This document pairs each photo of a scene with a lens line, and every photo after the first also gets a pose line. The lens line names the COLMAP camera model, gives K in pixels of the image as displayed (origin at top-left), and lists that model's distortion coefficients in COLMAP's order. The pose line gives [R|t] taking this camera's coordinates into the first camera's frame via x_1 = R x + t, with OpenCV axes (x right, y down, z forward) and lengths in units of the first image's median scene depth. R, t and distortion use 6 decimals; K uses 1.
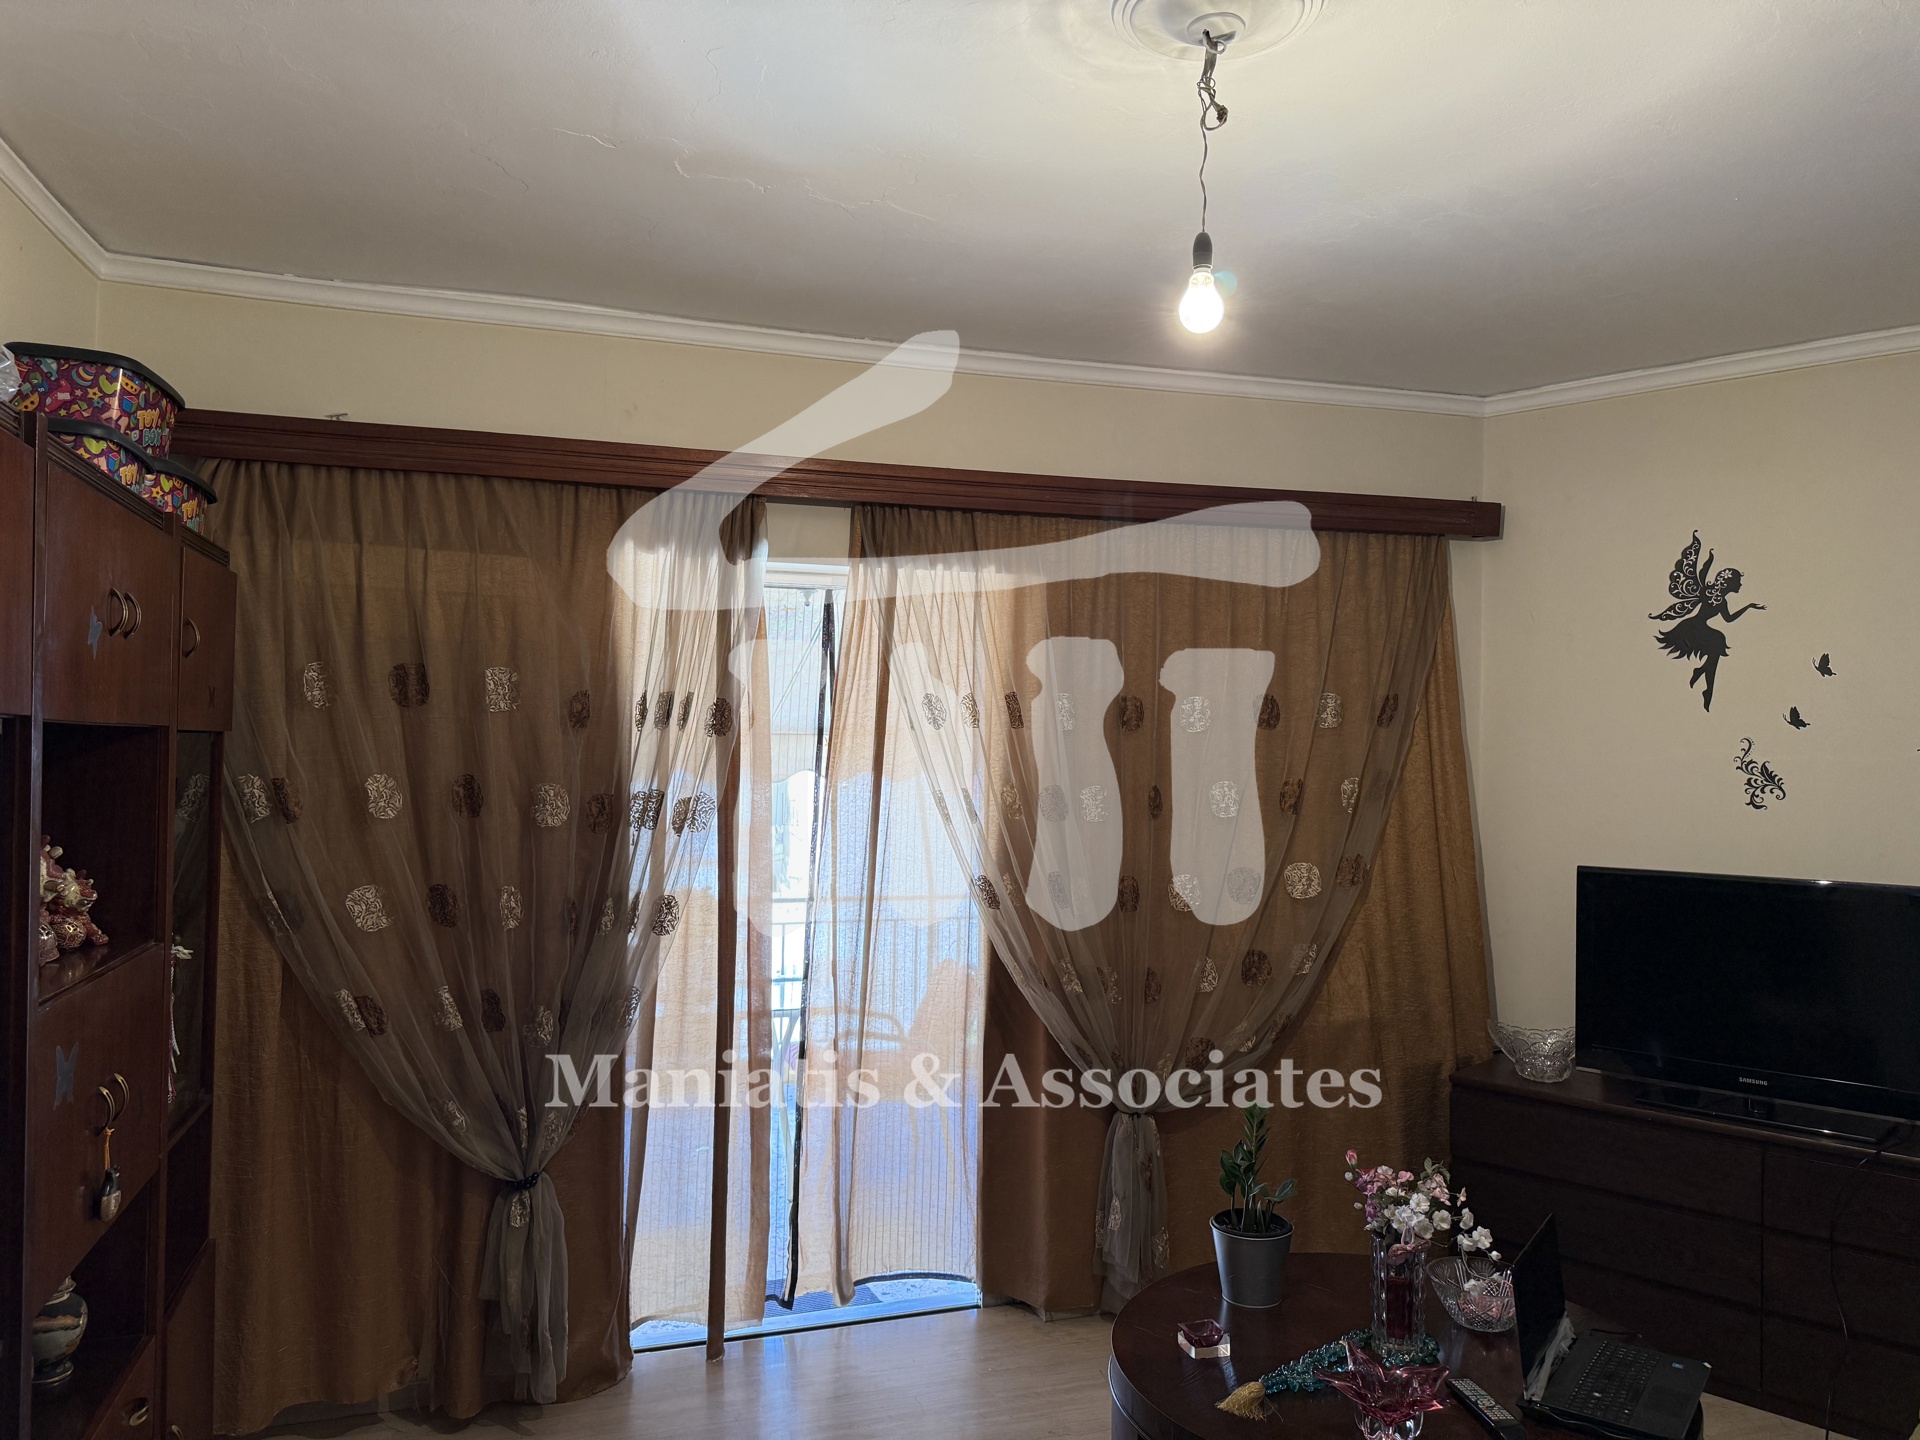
lens RADIAL K [[1356.5, 0, 950.8], [0, 1356.5, 730.8], [0, 0, 1]] dist [0.052126, -0.069807]
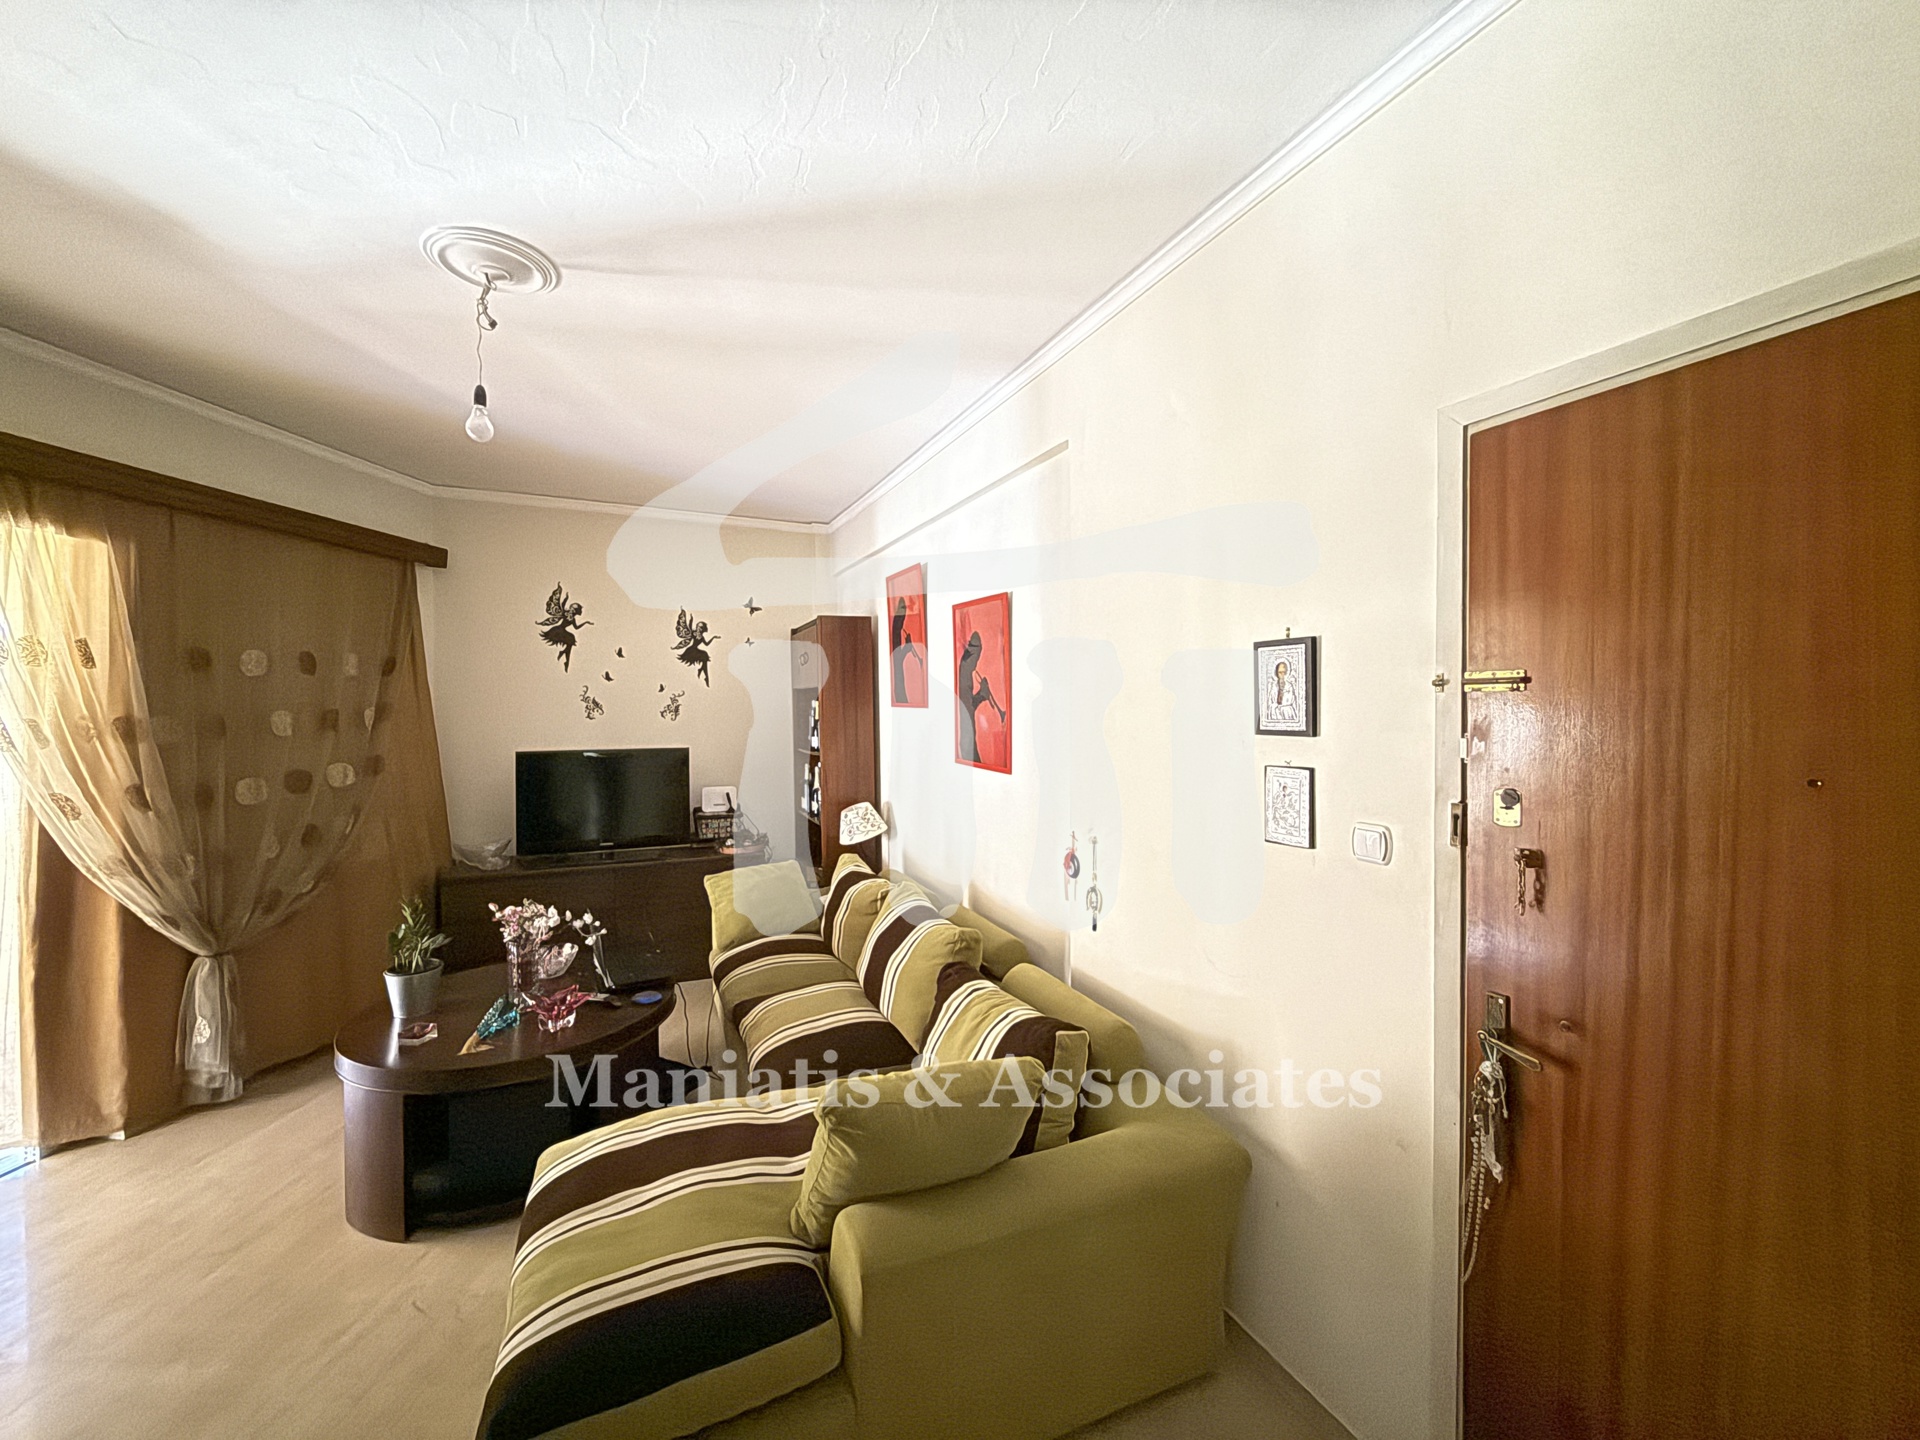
lens RADIAL K [[764.4, 0, 953.2], [0, 764.4, 719.5], [0, 0, 1]] dist [-0.000332, 0.000023]
pose [[0.396227, -0.024549, 0.917824, -0.320696], [-0.006432, 0.999544, 0.029511, 0.022469], [-0.918130, -0.017596, 0.395888, 0.027268]]
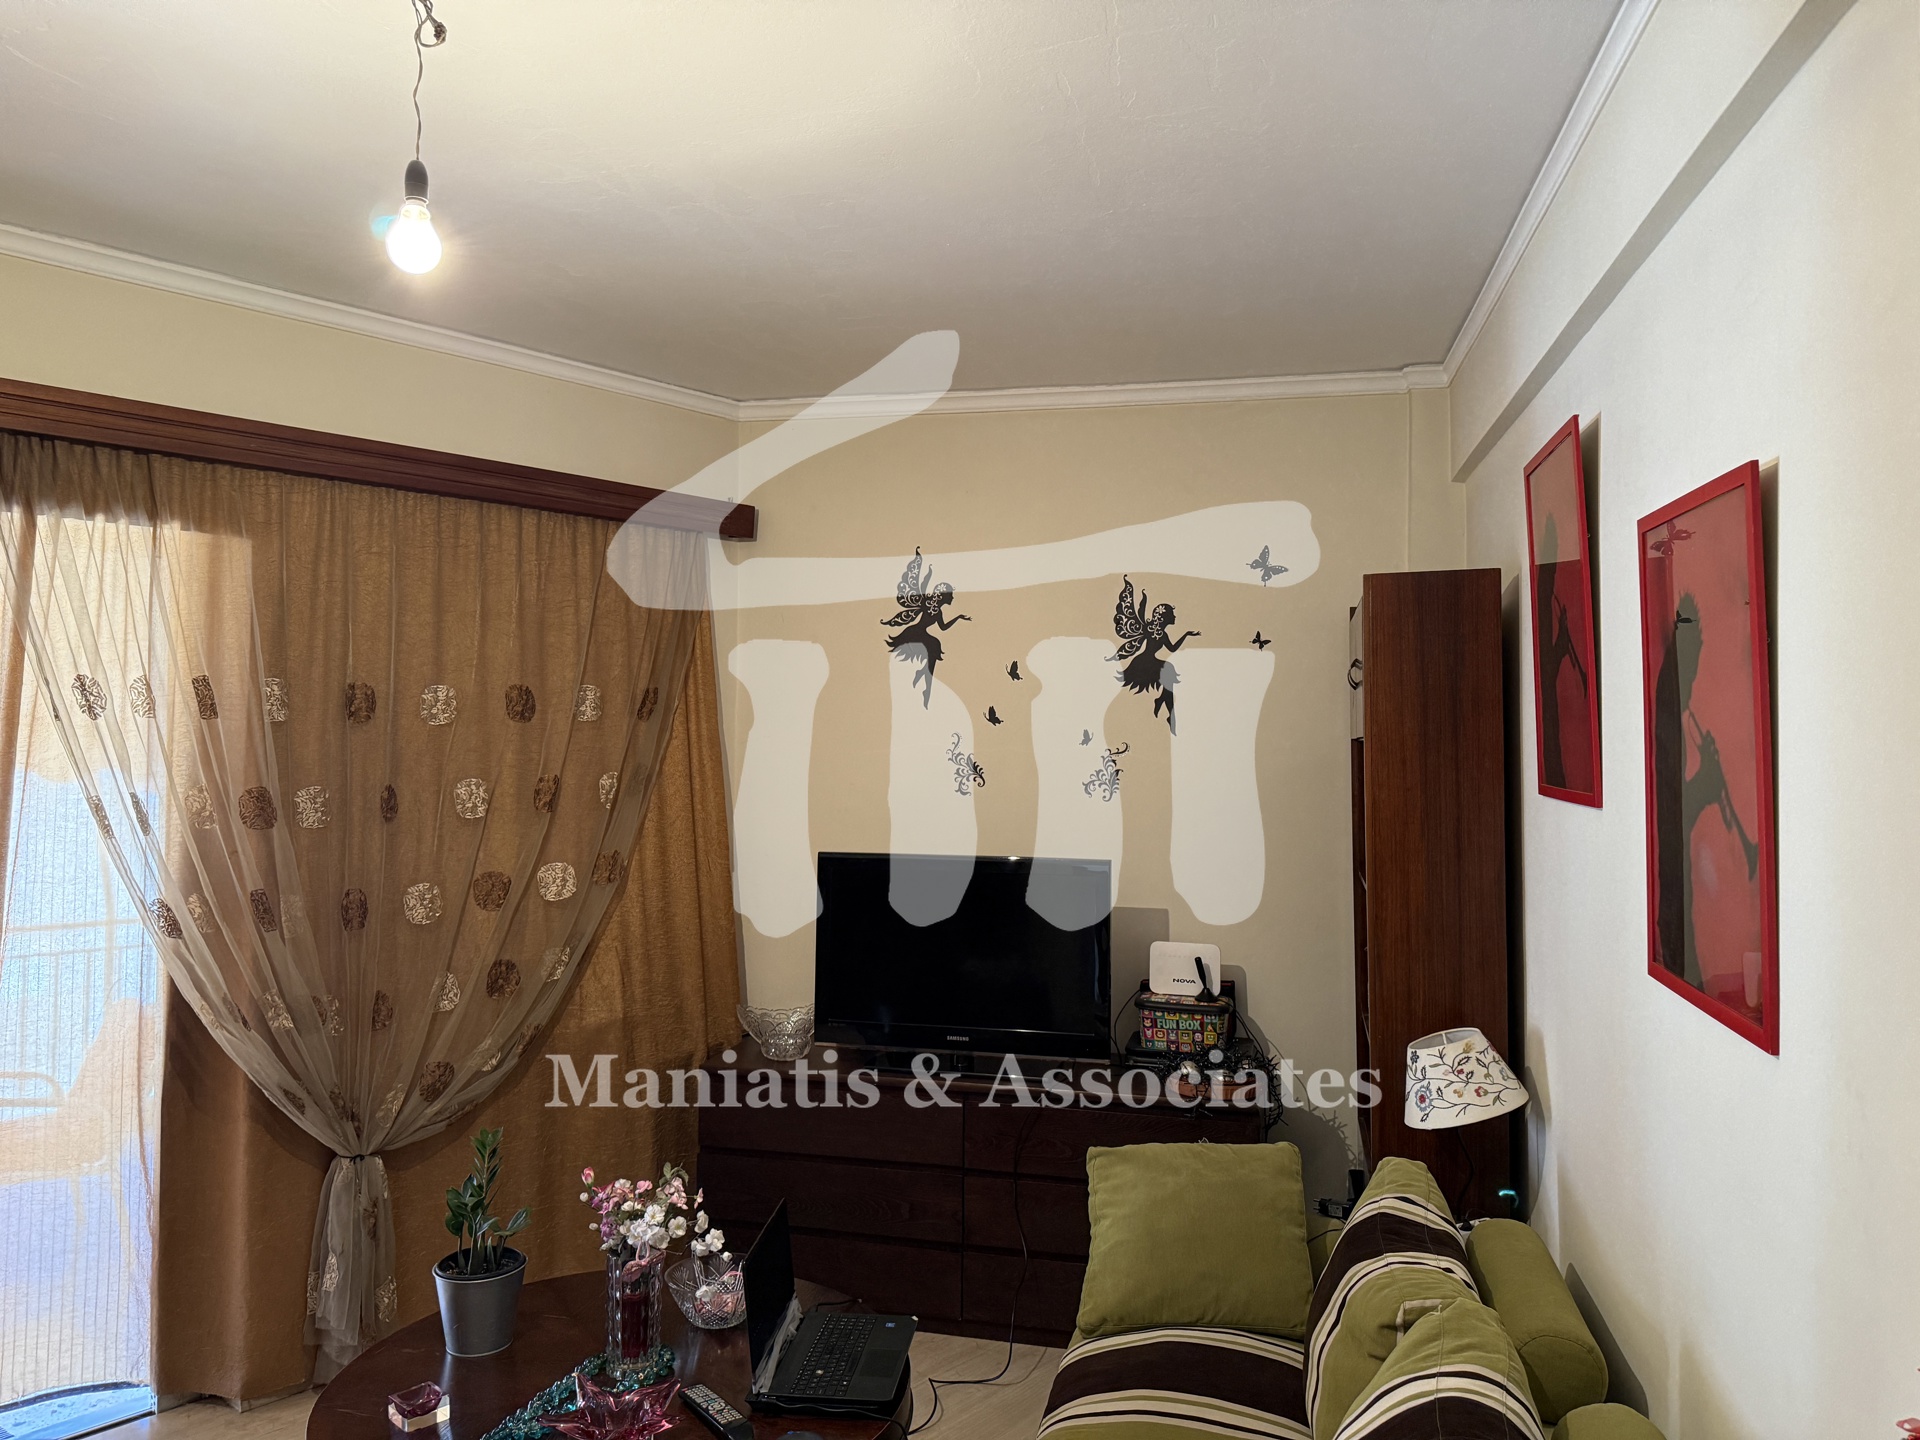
lens RADIAL K [[1343.6, 0, 961.9], [0, 1343.6, 721.9], [0, 0, 1]] dist [0.120162, -0.174504]
pose [[0.865311, 0.007380, 0.501181, 0.032451], [-0.007962, 0.999968, -0.000979, -0.003457], [-0.501172, -0.003143, 0.865342, 0.040798]]
